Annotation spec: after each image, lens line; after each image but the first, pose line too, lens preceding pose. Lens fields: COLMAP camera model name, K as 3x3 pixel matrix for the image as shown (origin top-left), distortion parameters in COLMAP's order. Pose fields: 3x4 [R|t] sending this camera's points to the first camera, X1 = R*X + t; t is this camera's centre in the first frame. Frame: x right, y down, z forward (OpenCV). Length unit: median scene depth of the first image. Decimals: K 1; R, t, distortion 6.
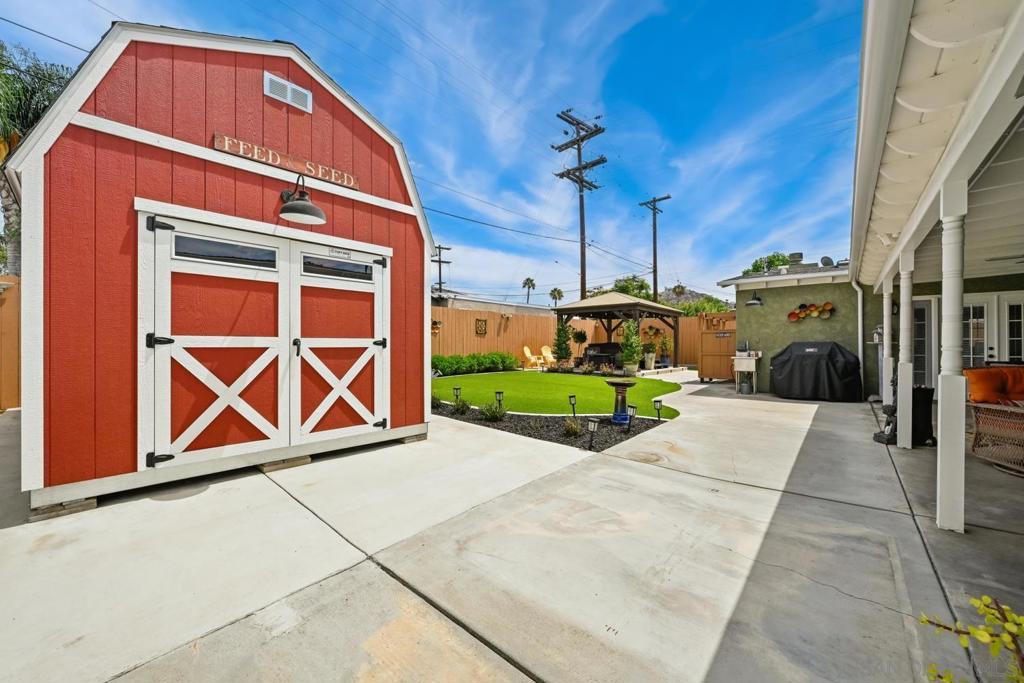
lens RADIAL K [[396.3, 0, 512.0], [0, 396.3, 341.5], [0, 0, 1]] dist [-0.000886, -0.000131]
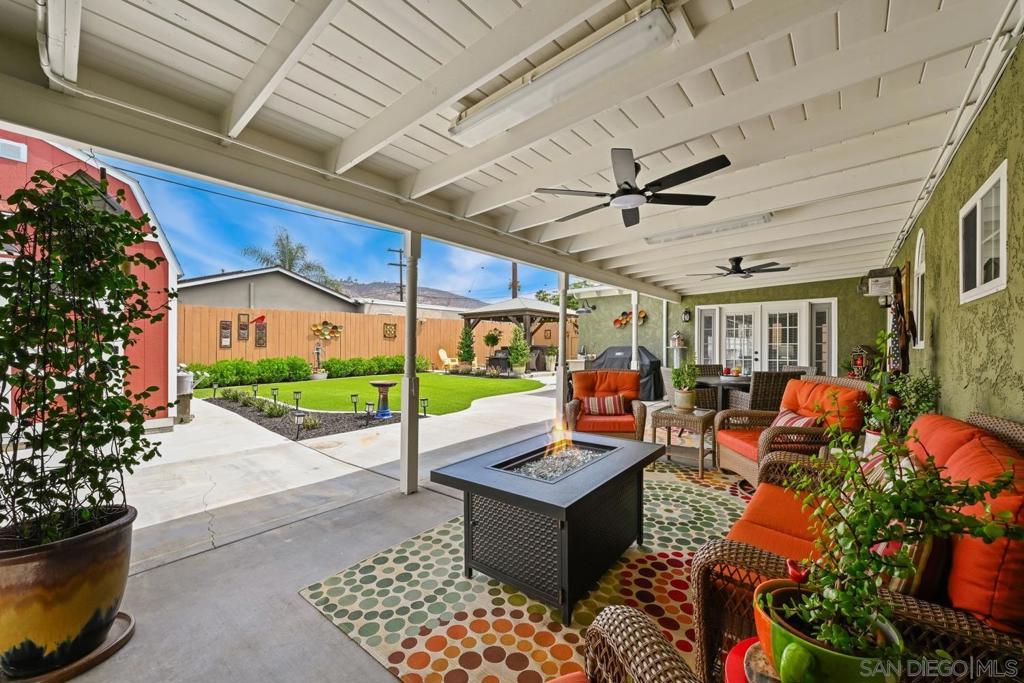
lens RADIAL K [[399.7, 0, 513.4], [0, 399.7, 345.4], [0, 0, 1]] dist [-0.001022, 0.000076]
pose [[0.999988, -0.001190, 0.004814, 0.281862], [0.001158, 0.999977, 0.006624, -0.006019], [-0.004821, -0.006618, 0.999966, -0.067608]]
